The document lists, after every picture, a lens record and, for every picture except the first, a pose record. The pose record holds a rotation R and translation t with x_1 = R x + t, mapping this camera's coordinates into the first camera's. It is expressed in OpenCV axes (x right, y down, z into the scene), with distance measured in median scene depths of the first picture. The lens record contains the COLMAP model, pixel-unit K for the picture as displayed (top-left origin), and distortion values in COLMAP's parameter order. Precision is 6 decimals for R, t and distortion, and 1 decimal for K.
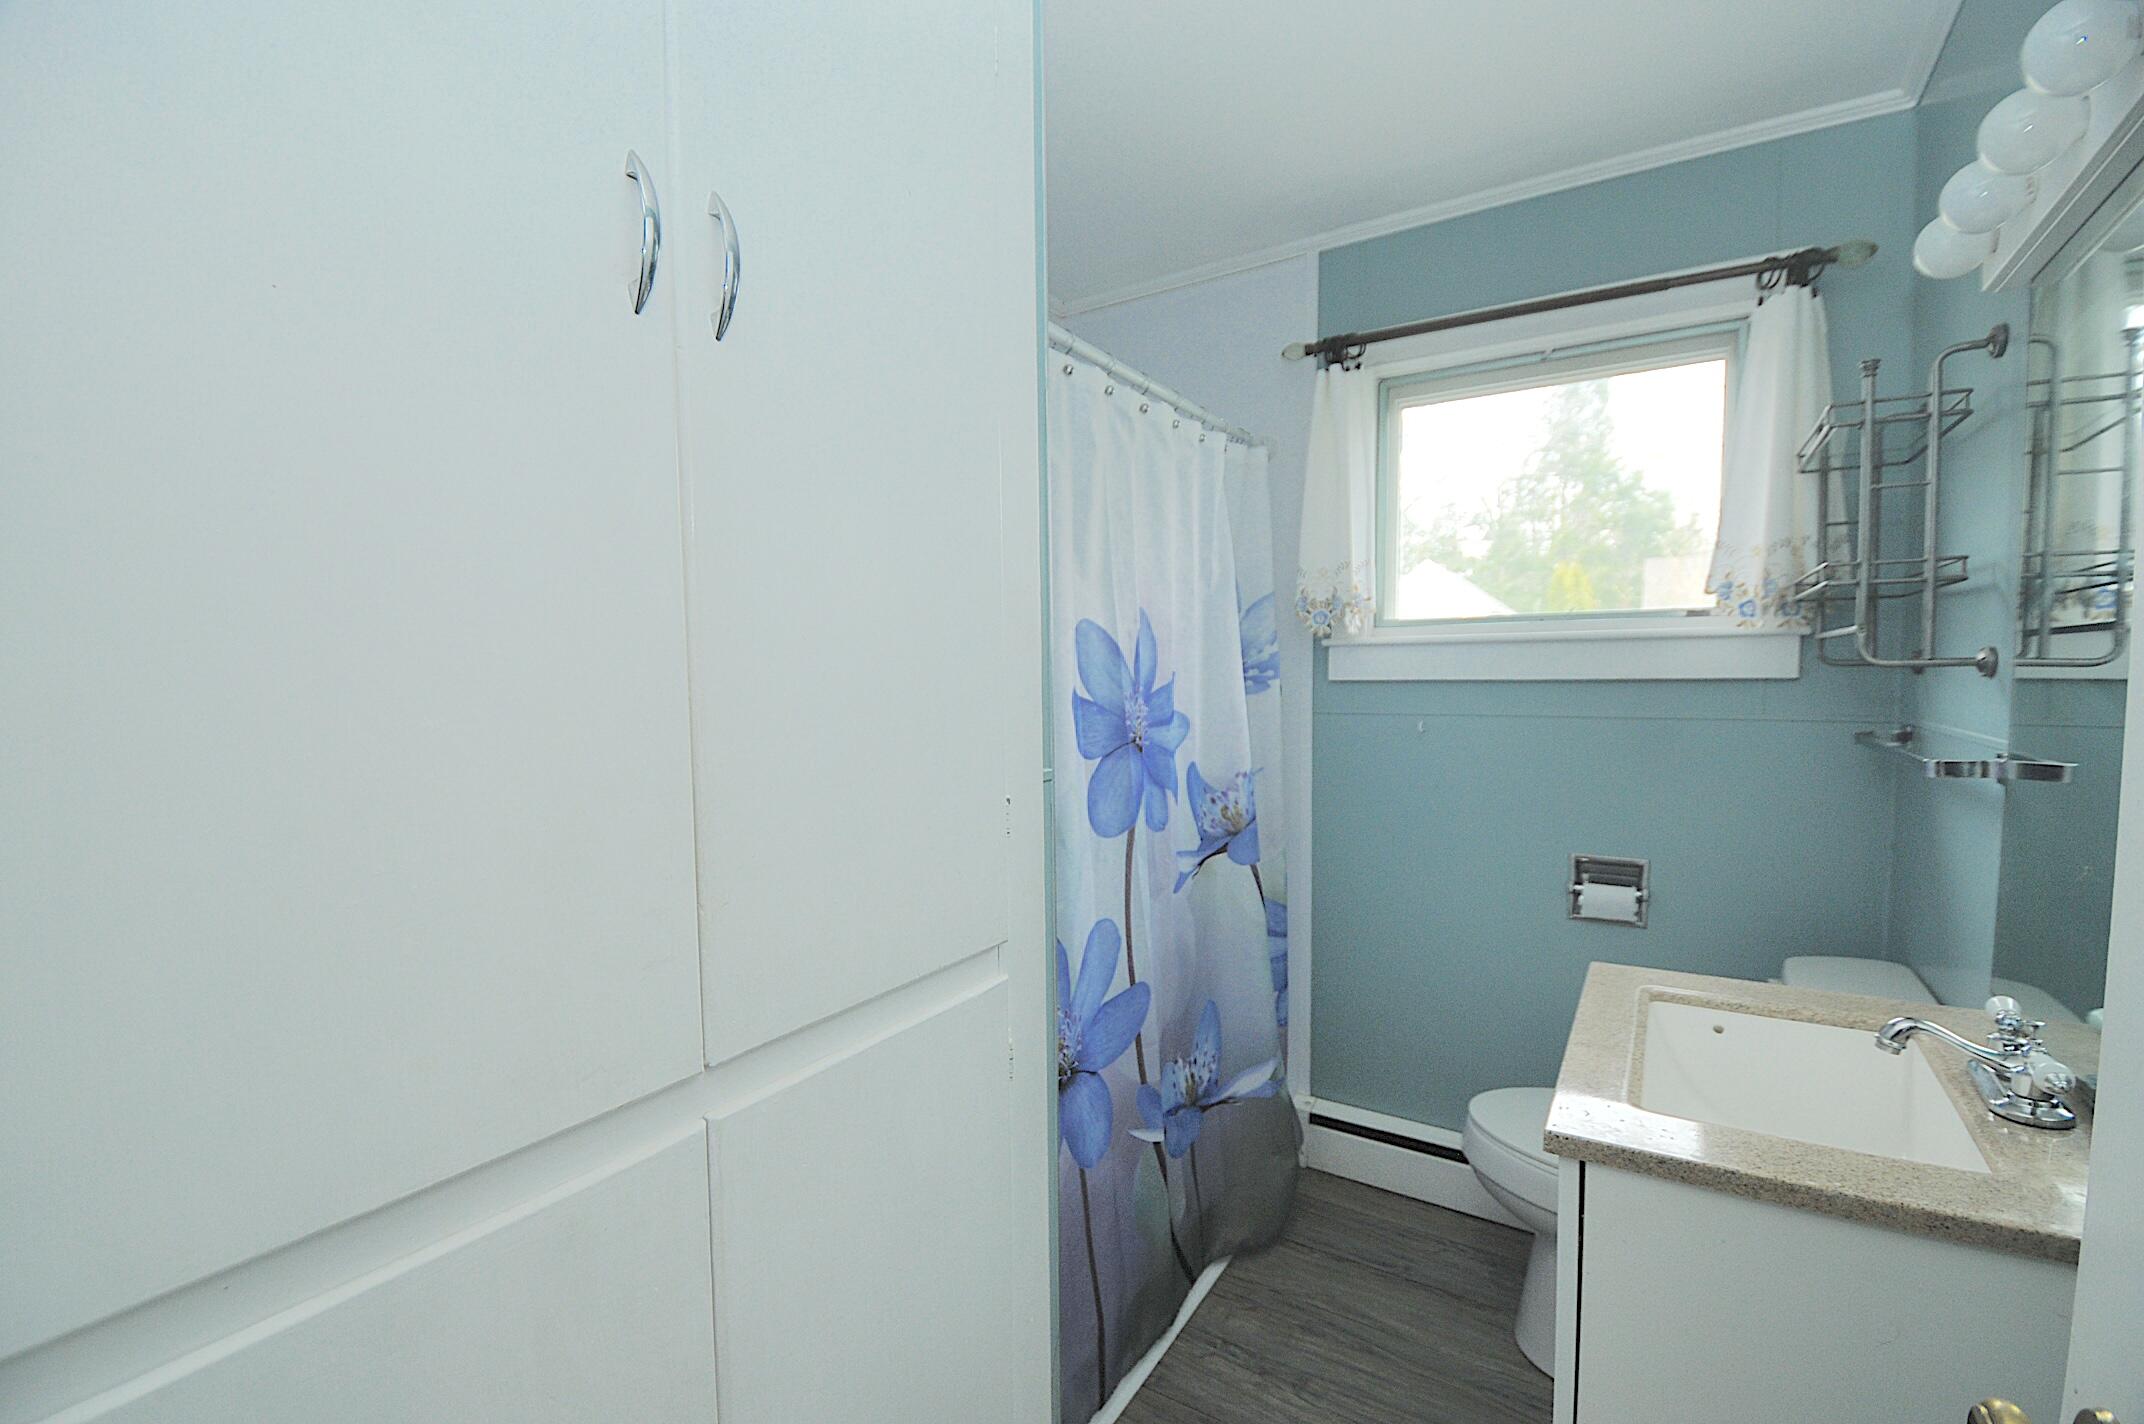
lens RADIAL K [[947.3, 0, 1075.1], [0, 947.3, 724.4], [0, 0, 1]] dist [0.003586, -0.015135]
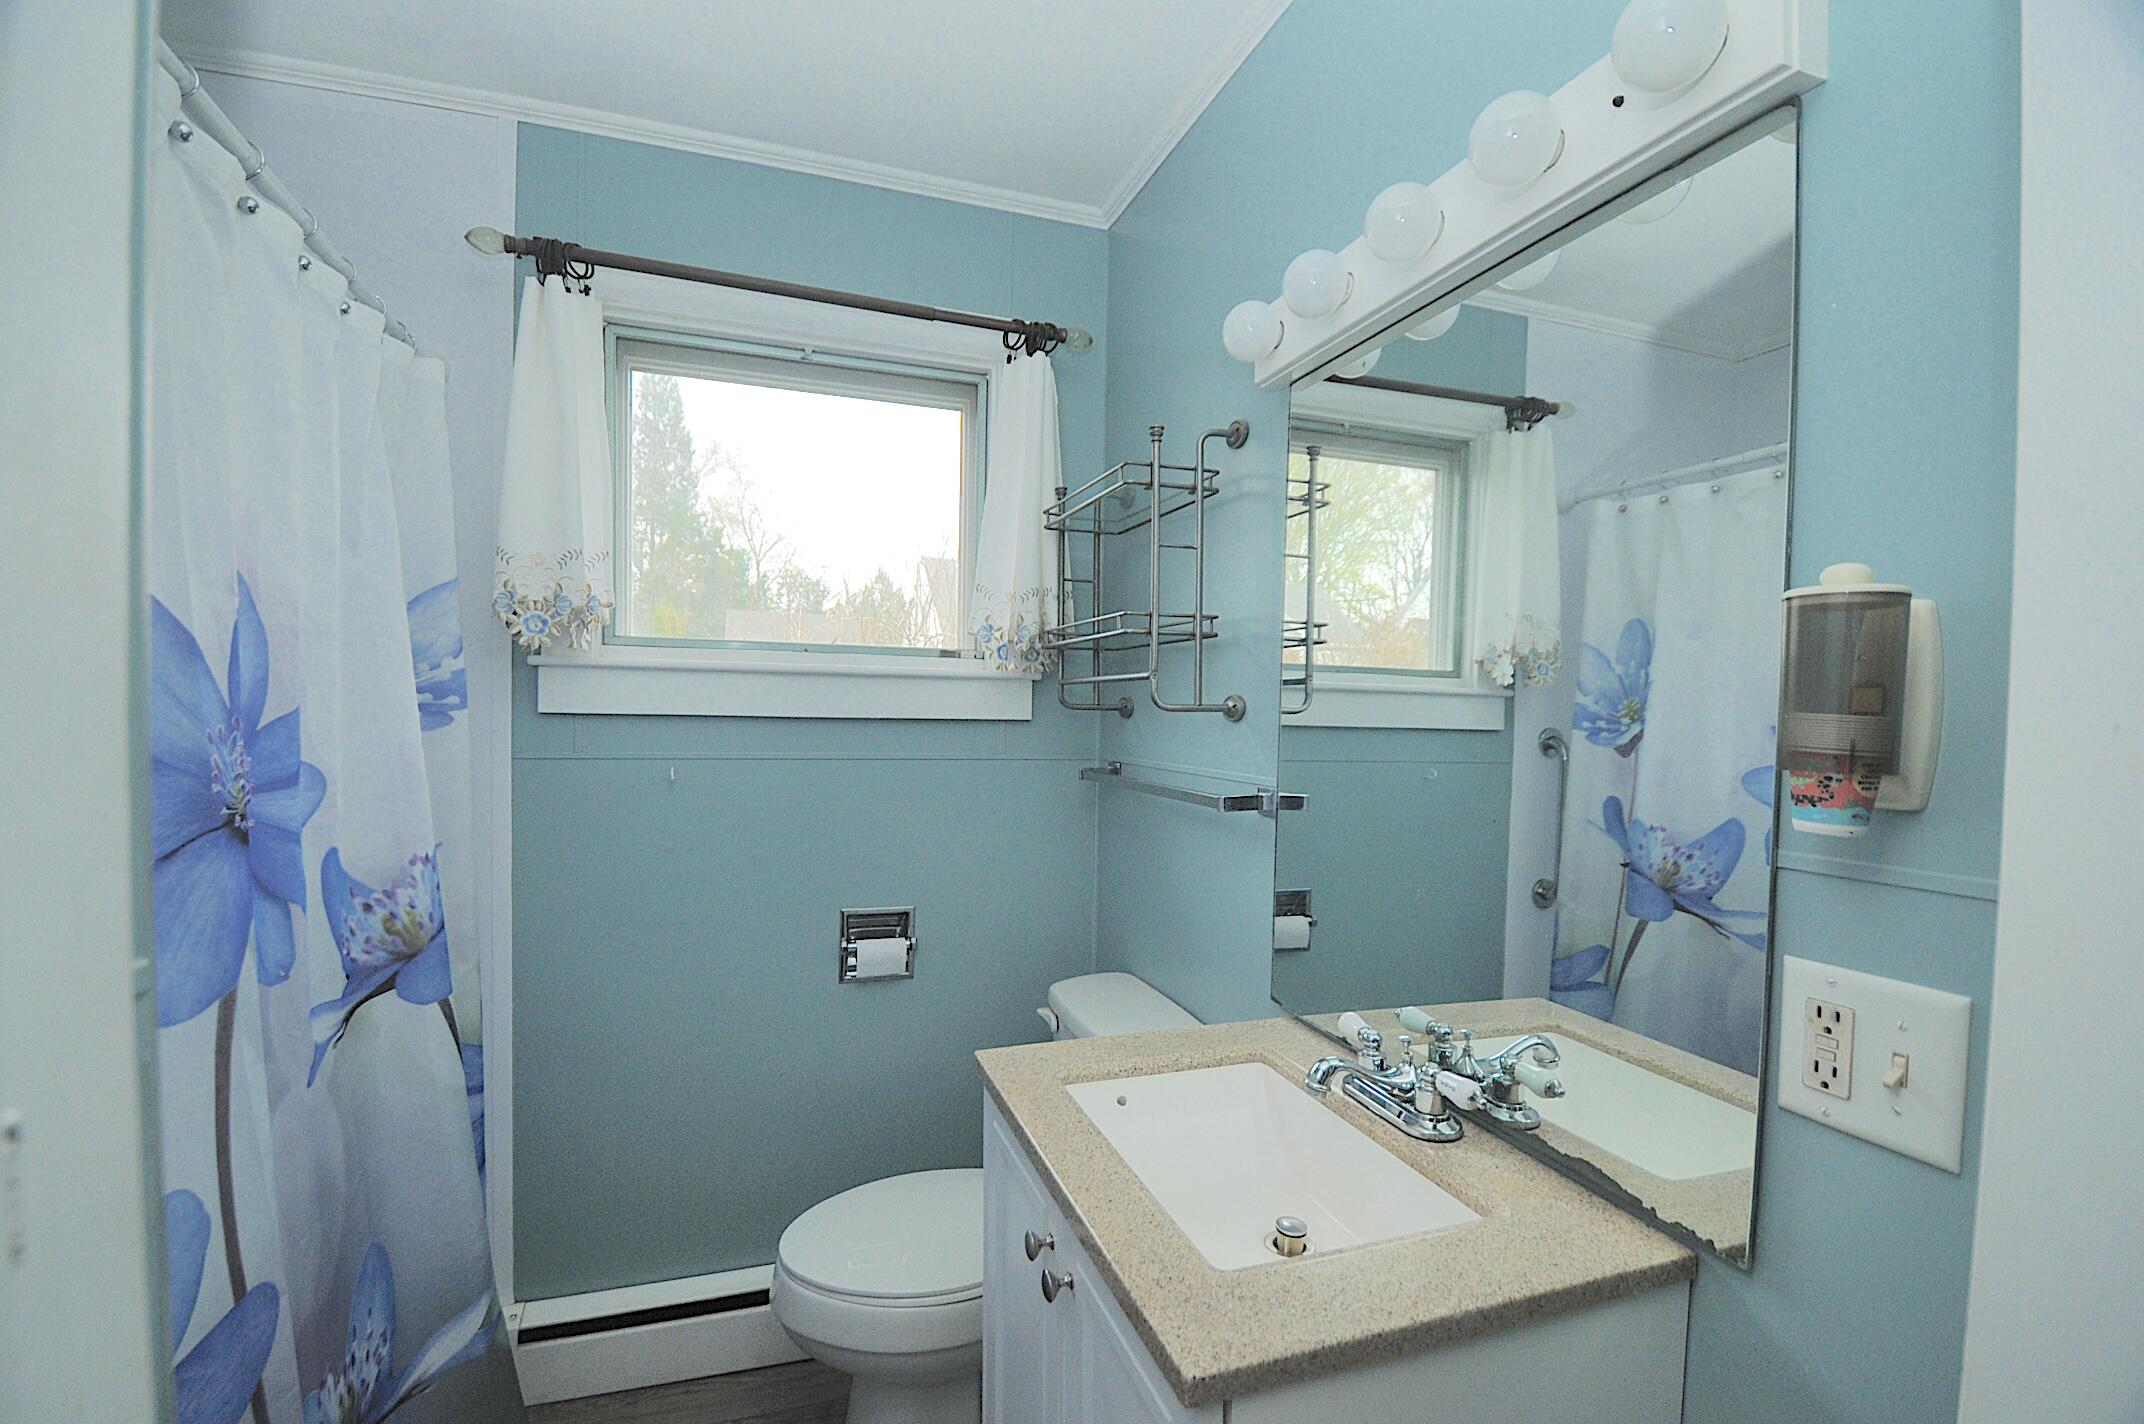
lens RADIAL K [[947.3, 0, 1077.9], [0, 947.3, 737.6], [0, 0, 1]] dist [0.003586, -0.015135]
pose [[0.627592, 0.000036, 0.778542, -0.040479], [0.017706, 0.999741, -0.014318, -0.011731], [-0.778341, 0.022771, 0.627429, 0.274639]]
